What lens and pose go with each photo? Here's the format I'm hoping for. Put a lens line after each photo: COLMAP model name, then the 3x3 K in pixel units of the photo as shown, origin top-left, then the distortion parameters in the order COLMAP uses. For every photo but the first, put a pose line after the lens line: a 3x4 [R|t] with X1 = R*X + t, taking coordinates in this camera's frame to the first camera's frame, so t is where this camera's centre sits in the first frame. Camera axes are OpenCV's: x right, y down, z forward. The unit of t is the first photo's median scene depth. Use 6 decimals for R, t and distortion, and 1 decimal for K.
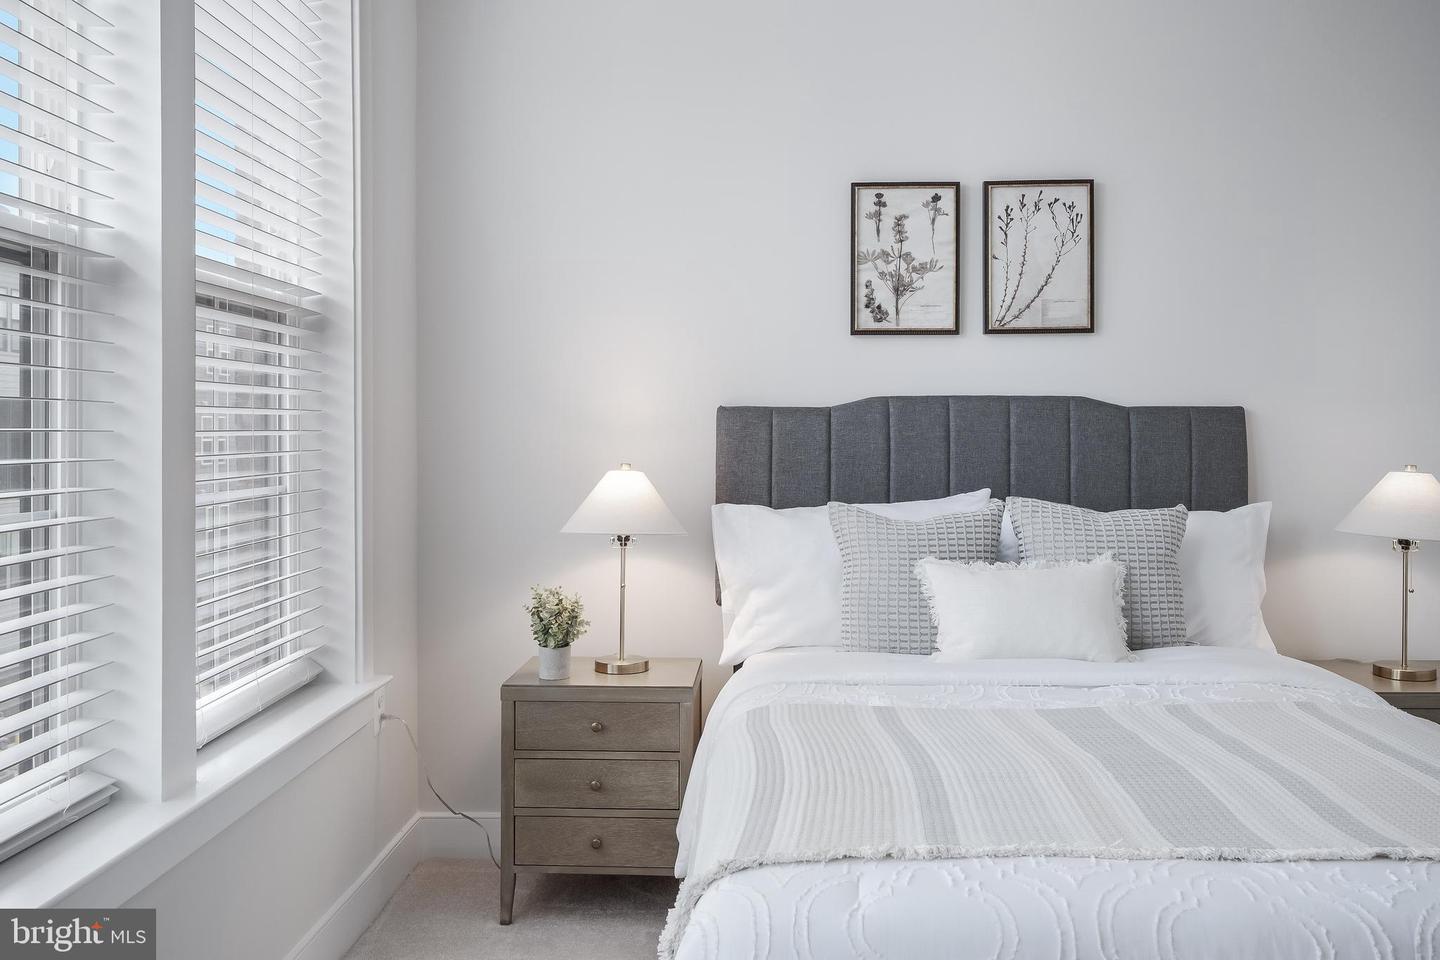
lens RADIAL K [[1174.6, 0, 719.5], [0, 1174.6, 426.9], [0, 0, 1]] dist [0.000636, 0.000725]
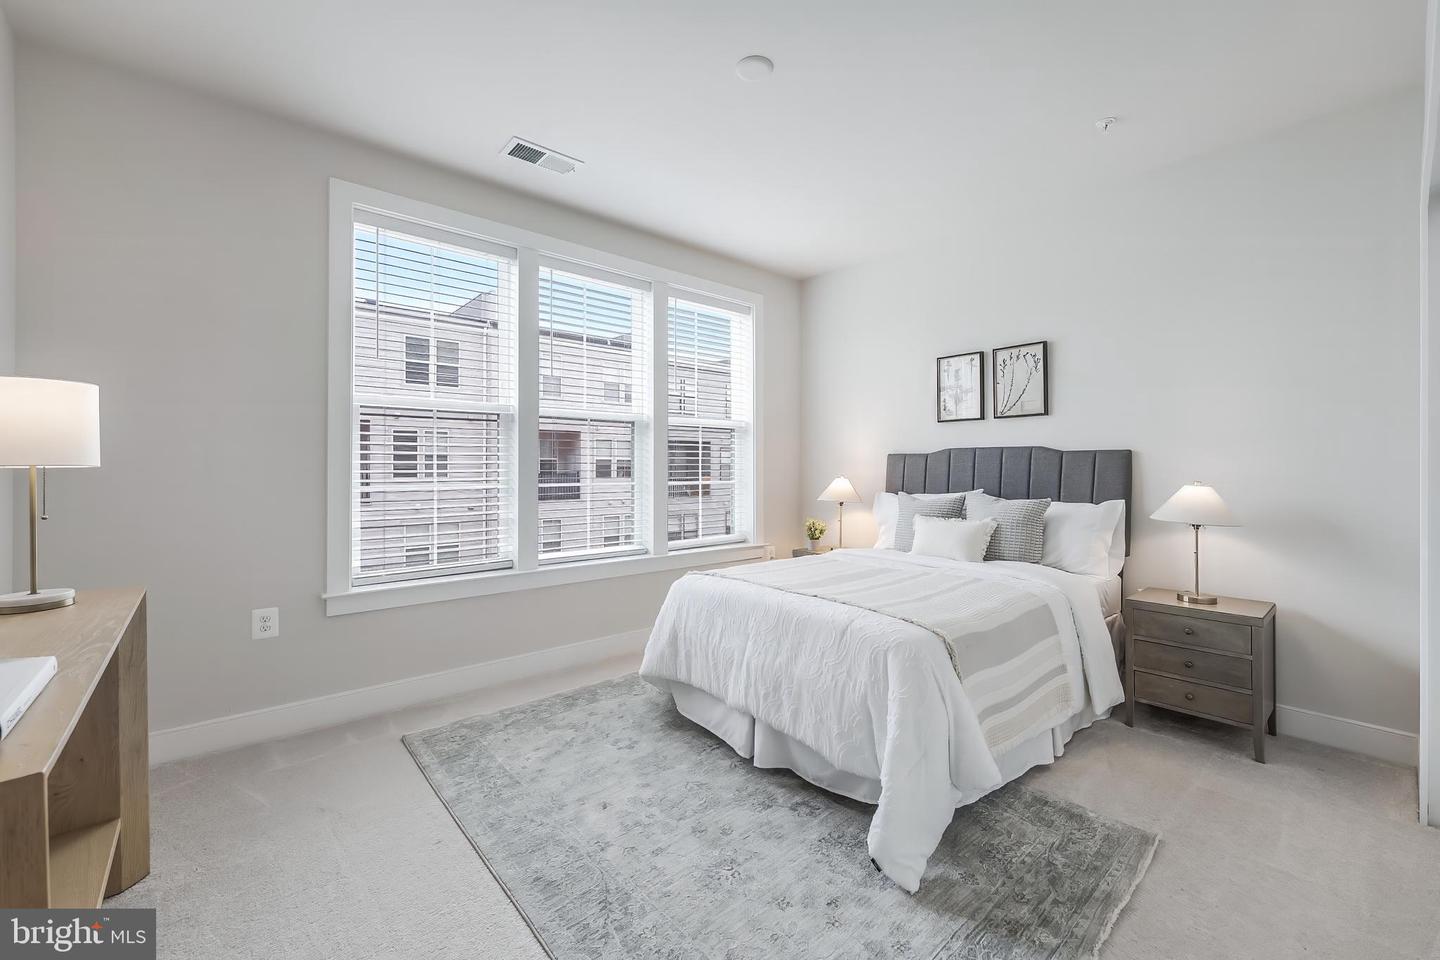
lens RADIAL K [[590.1, 0, 726.8], [0, 590.1, 470.5], [0, 0, 1]] dist [0.001708, 0.000138]
pose [[0.686654, 0.006179, -0.726958, 0.693801], [0.004063, 0.999916, 0.012337, 0.001493], [0.726973, -0.011425, 0.686571, -0.119042]]
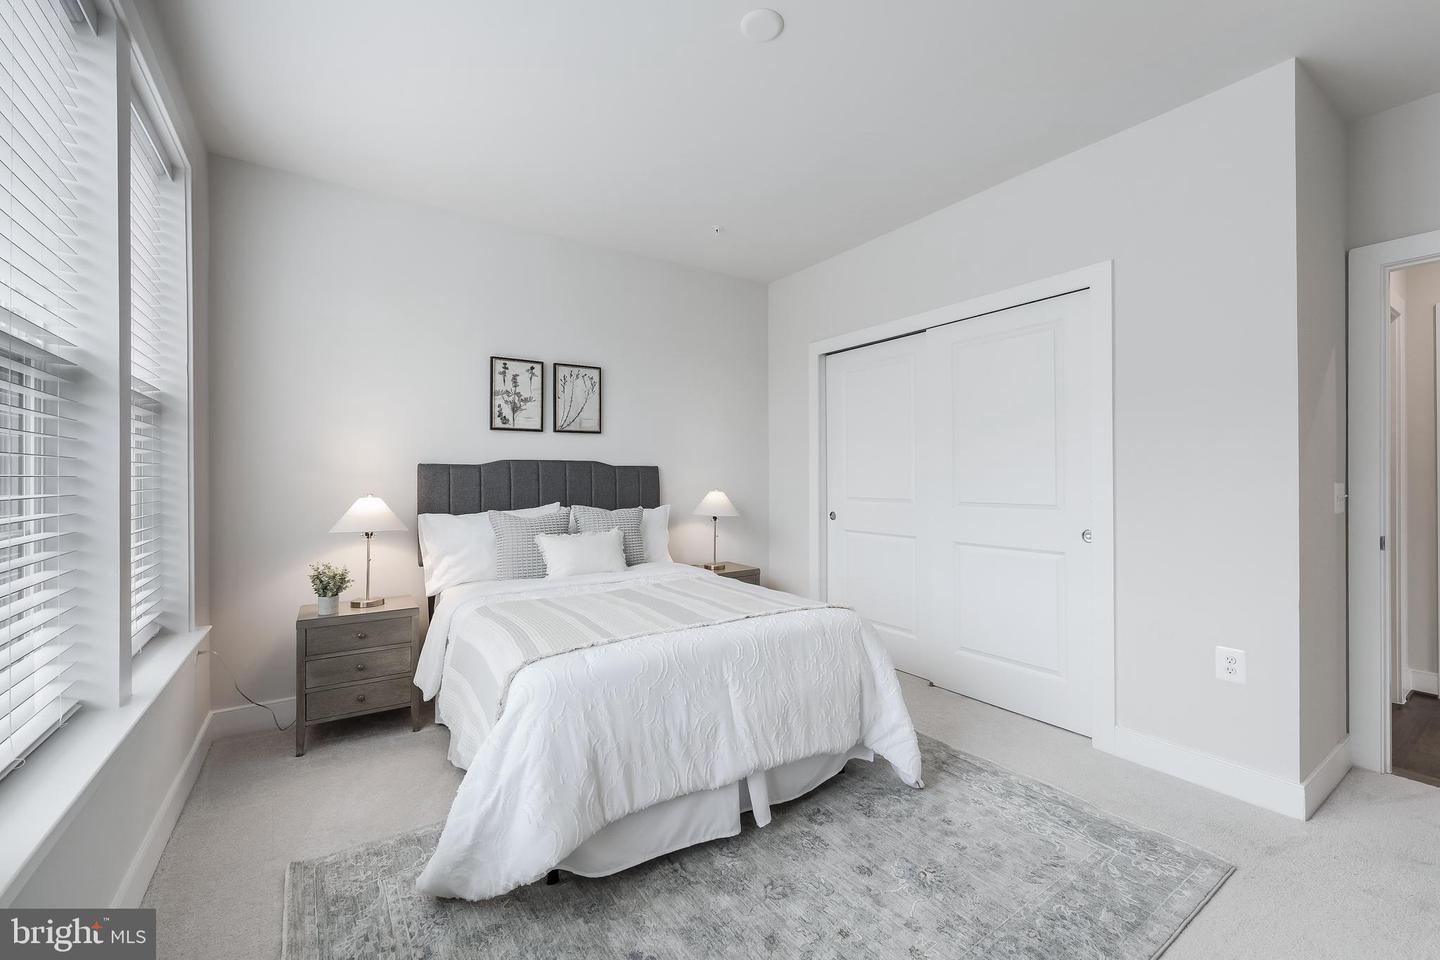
lens RADIAL K [[590.1, 0, 726.8], [0, 590.1, 470.5], [0, 0, 1]] dist [0.001708, 0.000138]
pose [[0.807774, 0.003958, 0.589479, -0.167439], [-0.000142, 0.999979, -0.006520, 0.000118], [-0.589492, 0.005183, 0.807757, -0.085473]]
